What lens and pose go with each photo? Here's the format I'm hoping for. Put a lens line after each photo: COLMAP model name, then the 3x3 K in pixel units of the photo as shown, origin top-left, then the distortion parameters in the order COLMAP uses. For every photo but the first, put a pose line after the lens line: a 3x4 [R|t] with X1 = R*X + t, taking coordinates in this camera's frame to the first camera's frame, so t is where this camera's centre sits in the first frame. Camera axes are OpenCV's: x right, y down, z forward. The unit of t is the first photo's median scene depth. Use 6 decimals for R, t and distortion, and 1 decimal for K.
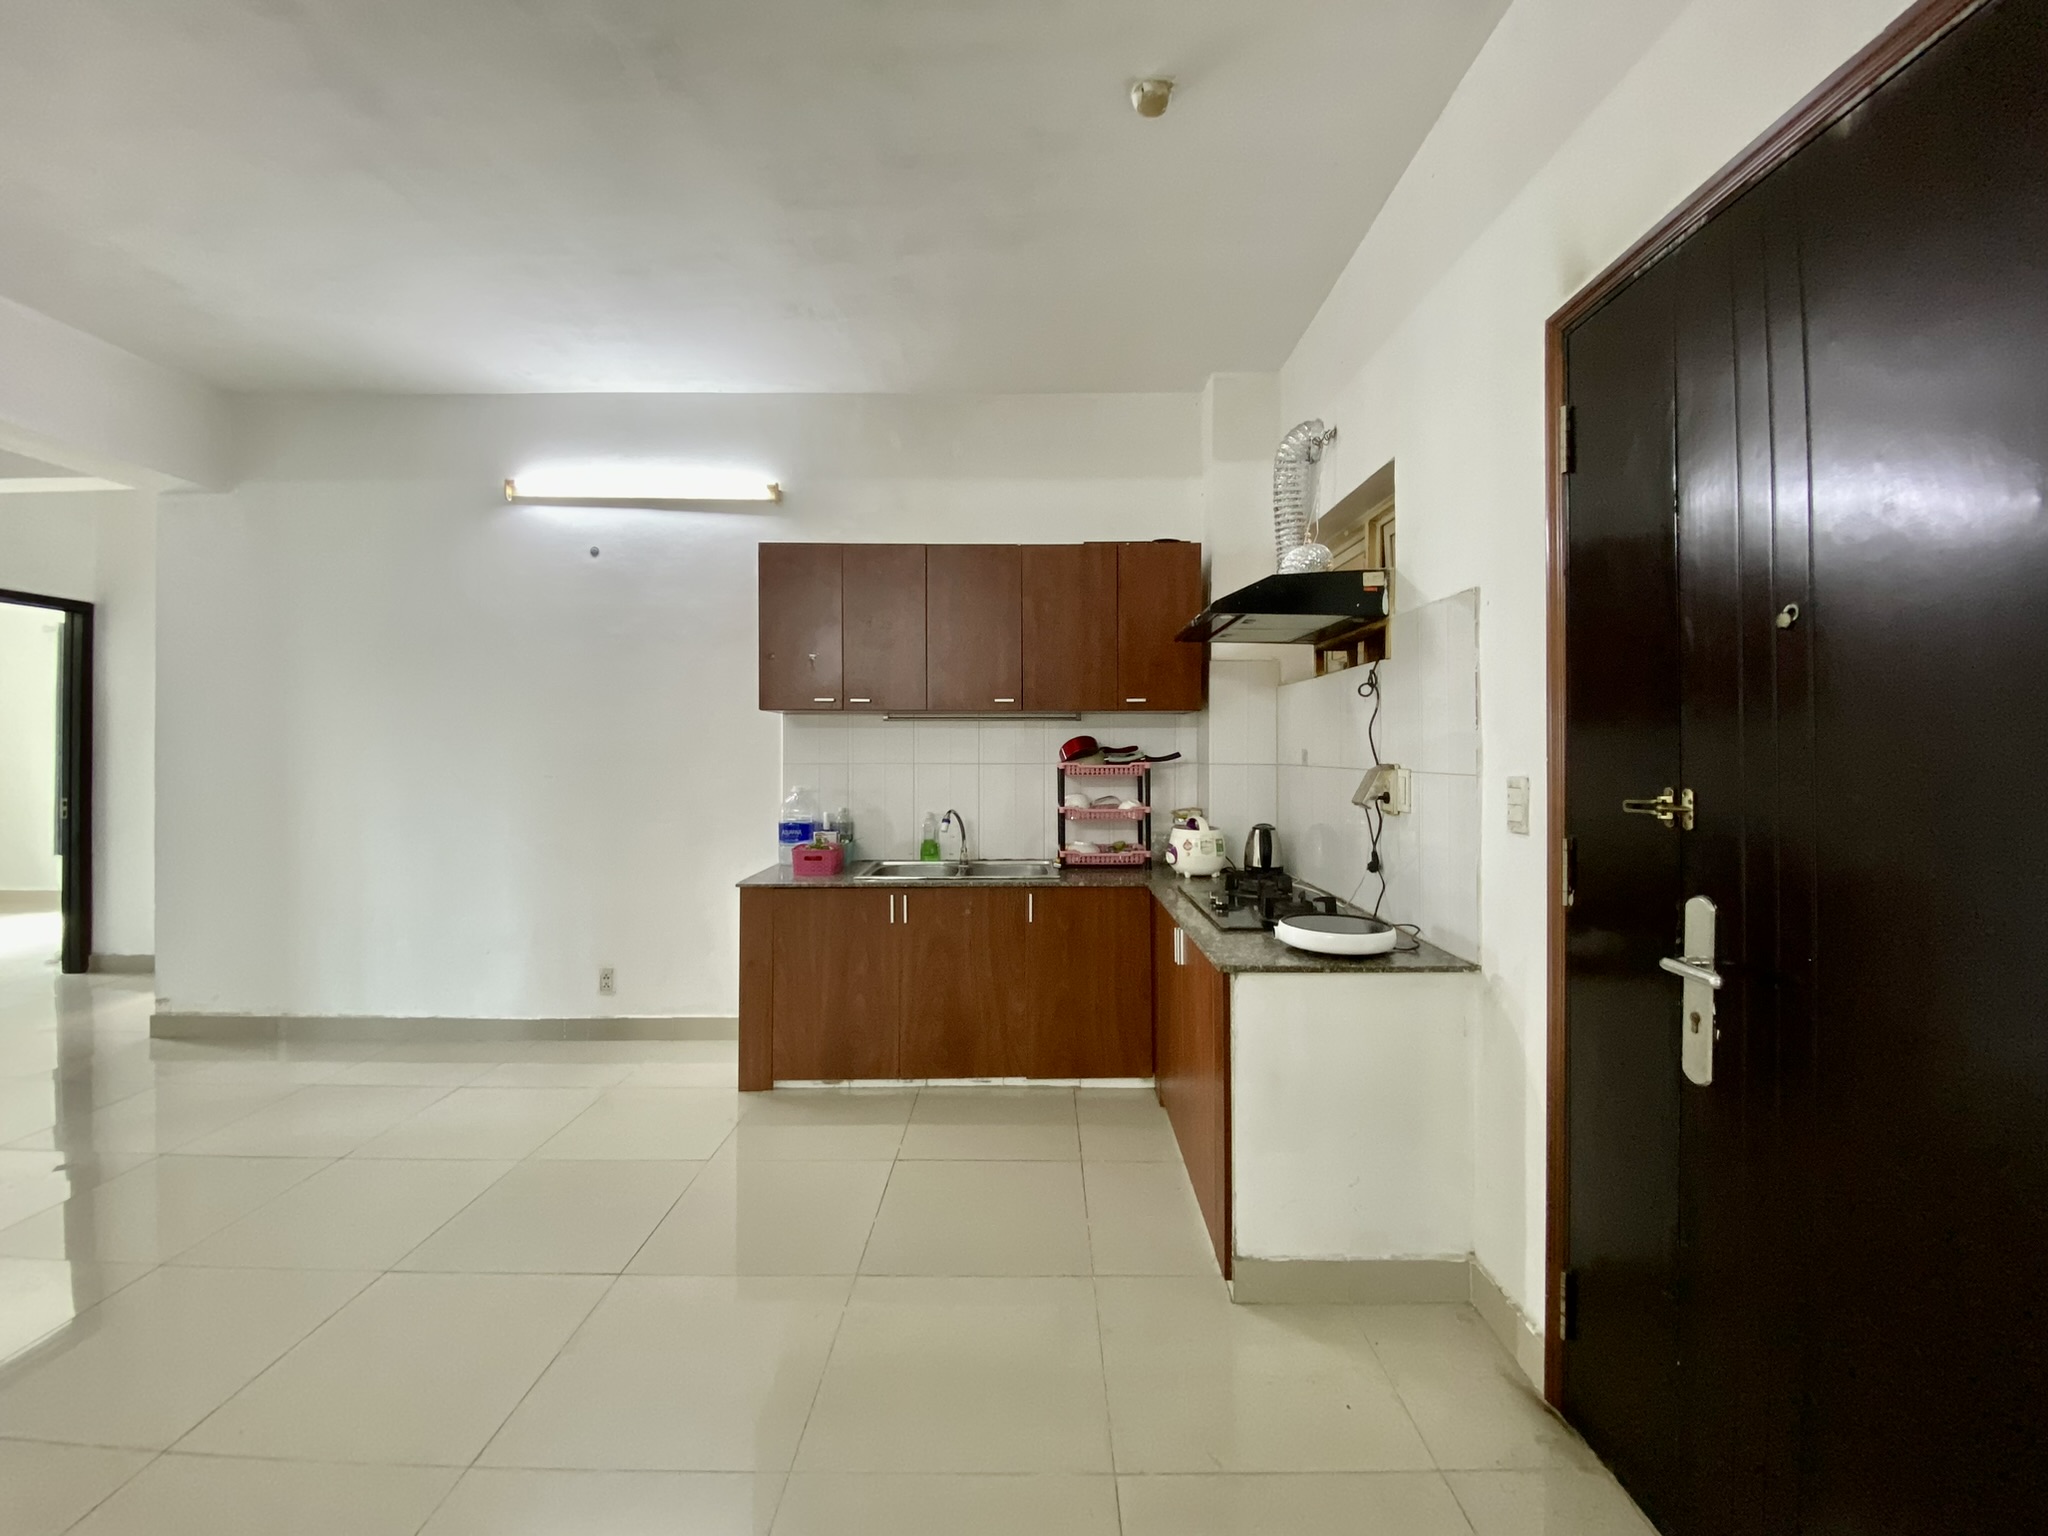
lens RADIAL K [[838.4, 0, 1027.1], [0, 838.4, 753.3], [0, 0, 1]] dist [0.023469, -0.022404]
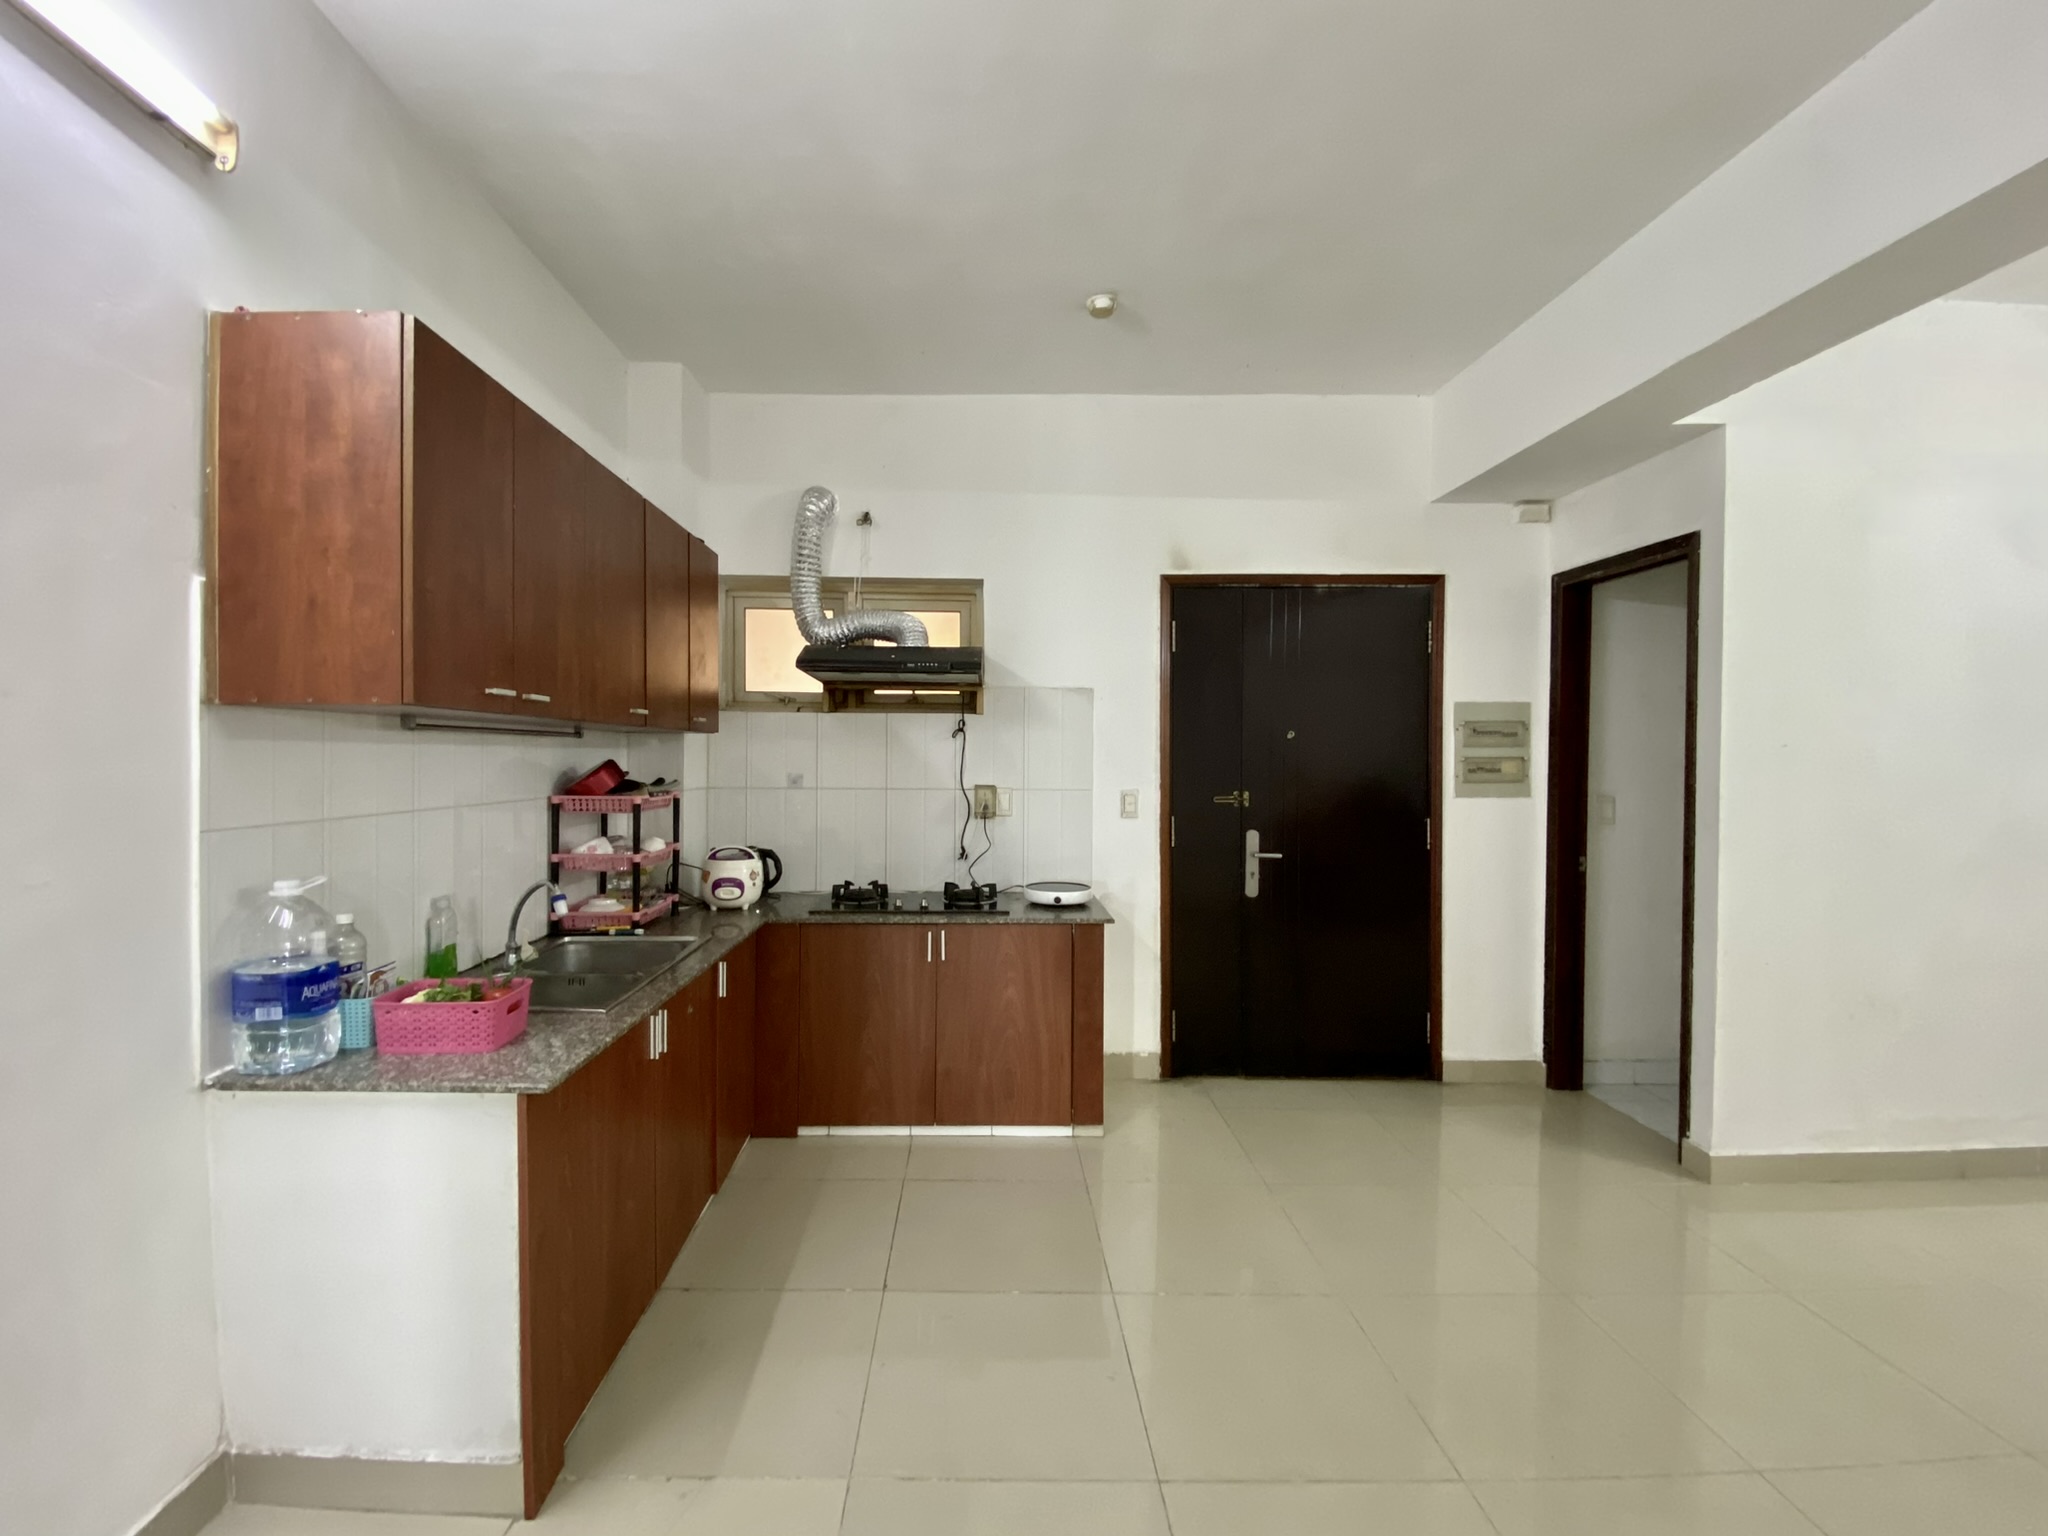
lens RADIAL K [[870.4, 0, 990.1], [0, 870.4, 767.2], [0, 0, 1]] dist [0.028867, -0.028390]
pose [[-0.010379, -0.011425, 0.999881, -0.821760], [-0.002903, 0.999931, 0.011395, -0.026706], [-0.999942, -0.002784, -0.010411, 0.749705]]
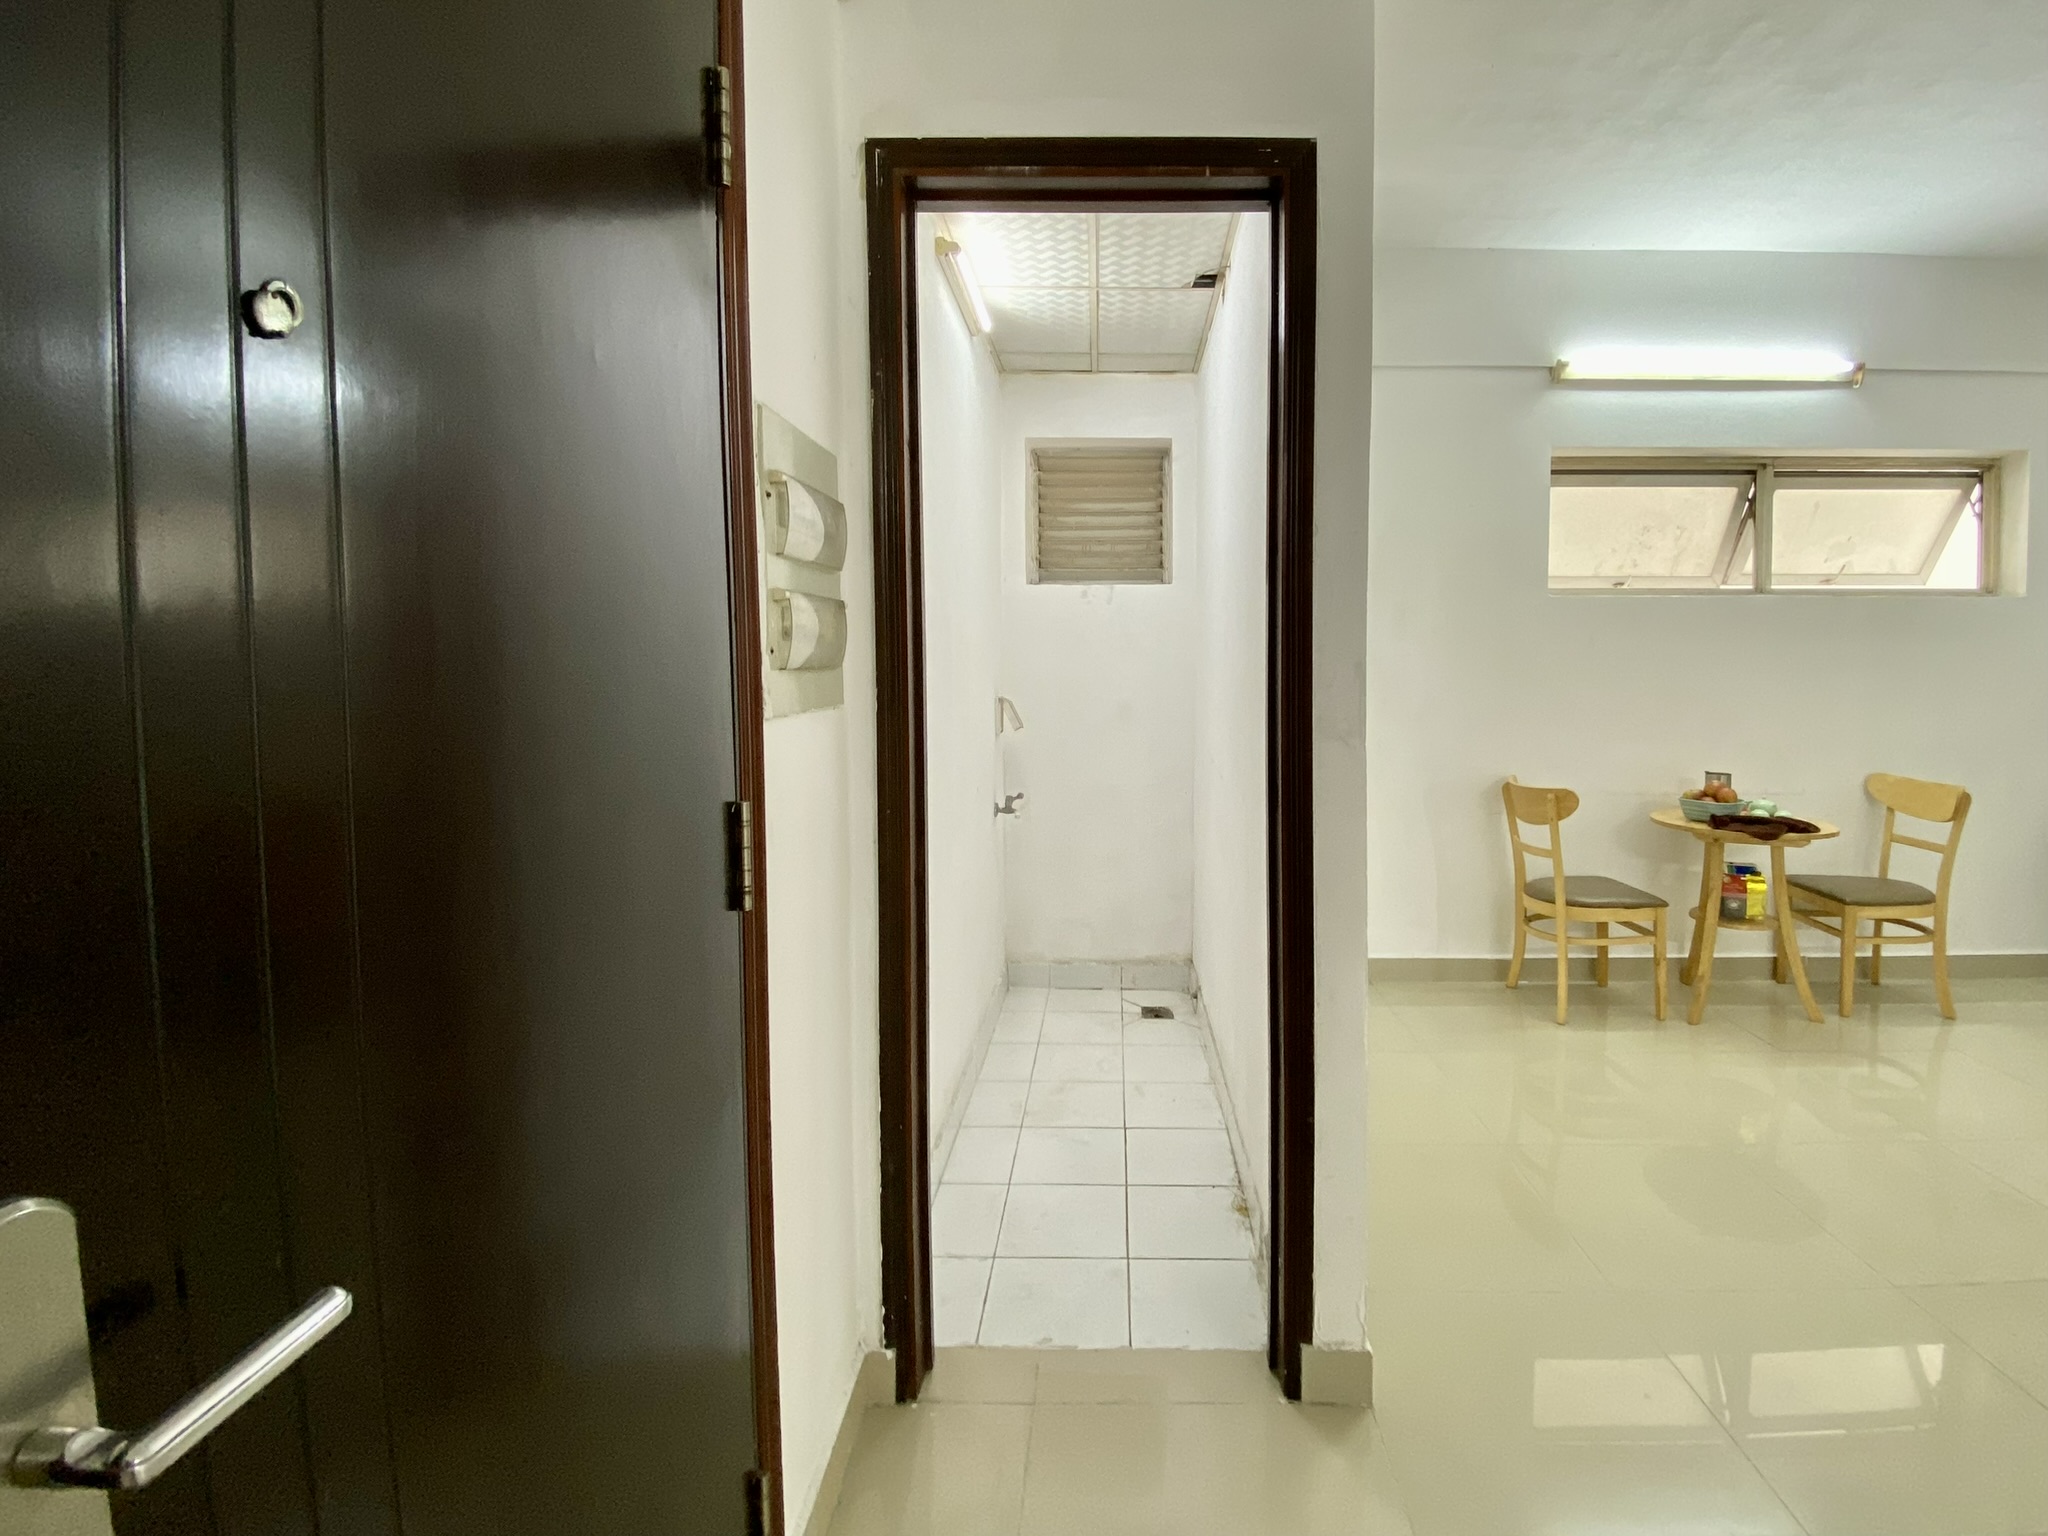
lens RADIAL K [[922.8, 0, 1098.9], [0, 922.8, 704.7], [0, 0, 1]] dist [0.023488, -0.029456]
pose [[-0.999941, 0.004162, 0.010071, 0.186225], [0.004625, 0.998908, 0.046492, 0.002237], [-0.009867, 0.046536, -0.998868, 0.495056]]
